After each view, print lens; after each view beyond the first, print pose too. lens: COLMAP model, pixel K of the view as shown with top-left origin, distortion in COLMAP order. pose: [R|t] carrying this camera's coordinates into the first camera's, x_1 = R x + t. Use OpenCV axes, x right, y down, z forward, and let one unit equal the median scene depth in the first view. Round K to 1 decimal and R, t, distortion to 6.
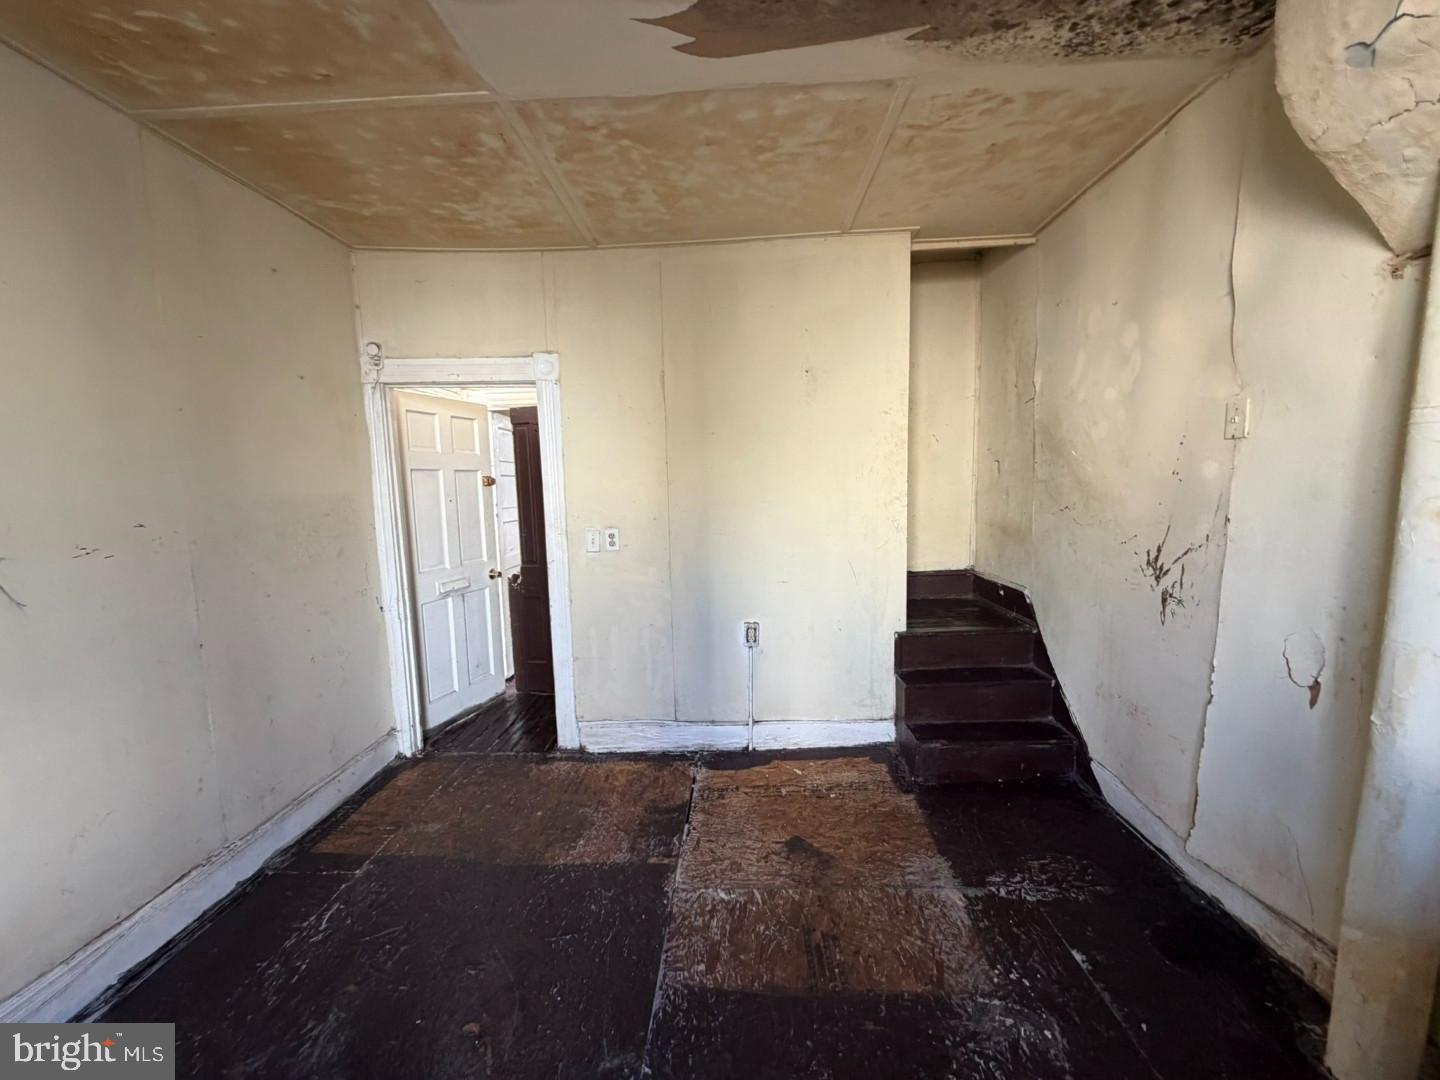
lens RADIAL K [[574.6, 0, 721.1], [0, 574.6, 543.8], [0, 0, 1]] dist [-0.003011, 0.000347]
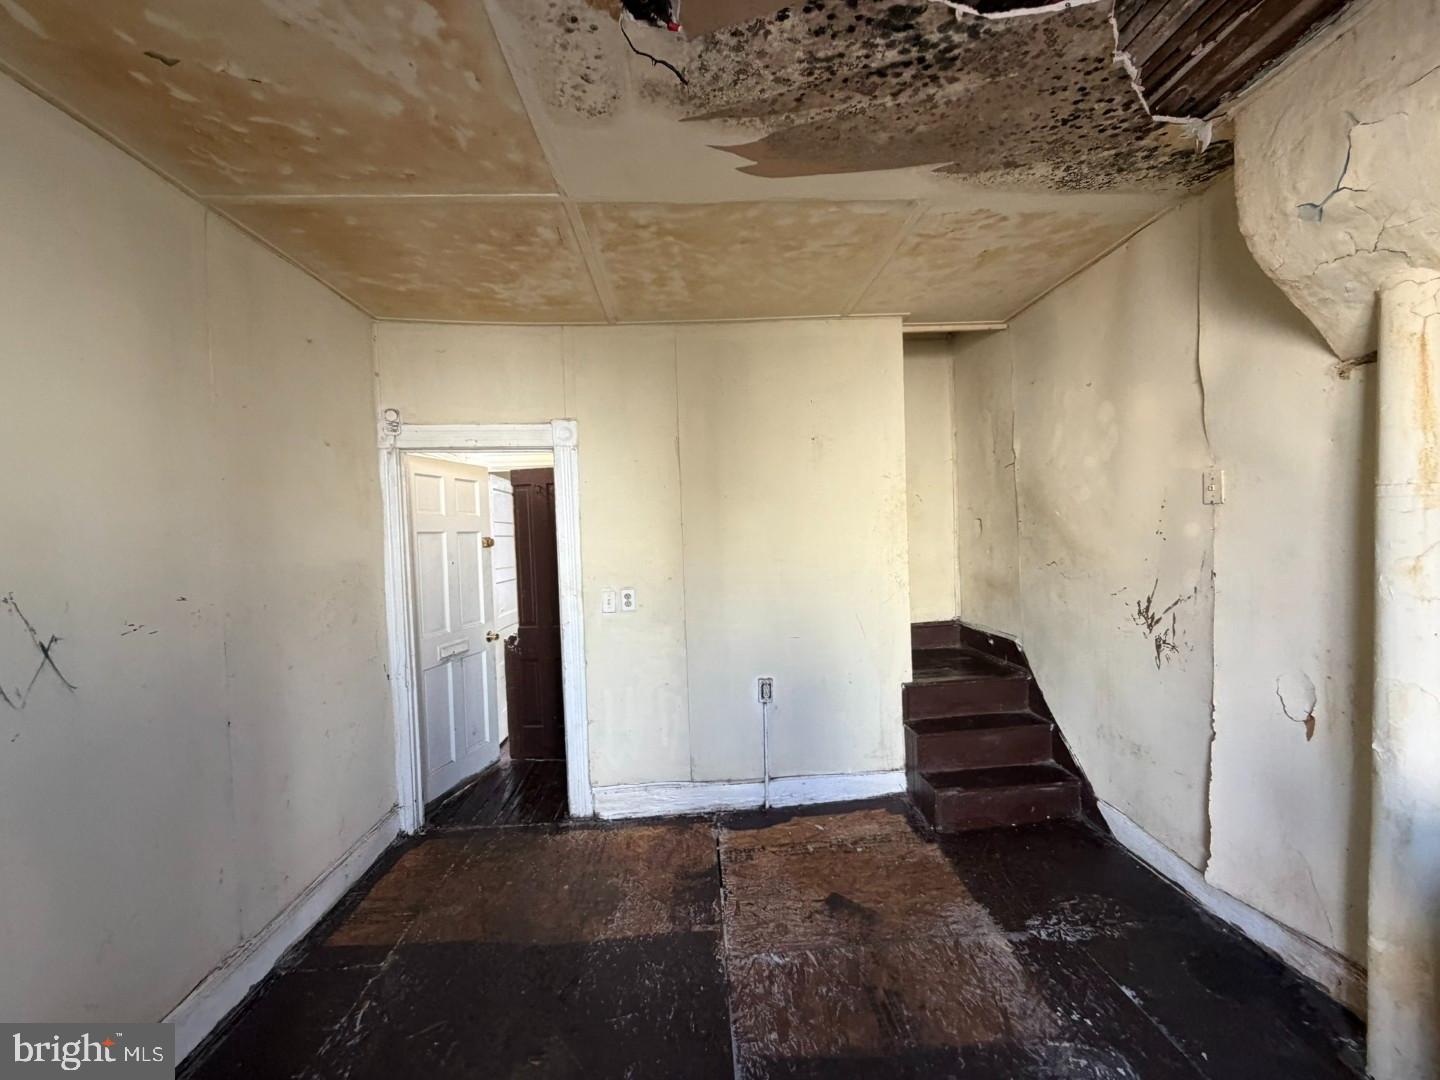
lens RADIAL K [[574.6, 0, 719.2], [0, 574.6, 542.8], [0, 0, 1]] dist [-0.003011, 0.000347]
pose [[0.995768, -0.011593, 0.091164, -0.173582], [0.019966, 0.995607, -0.091481, -0.017003], [-0.089703, 0.092914, 0.991625, -0.042885]]
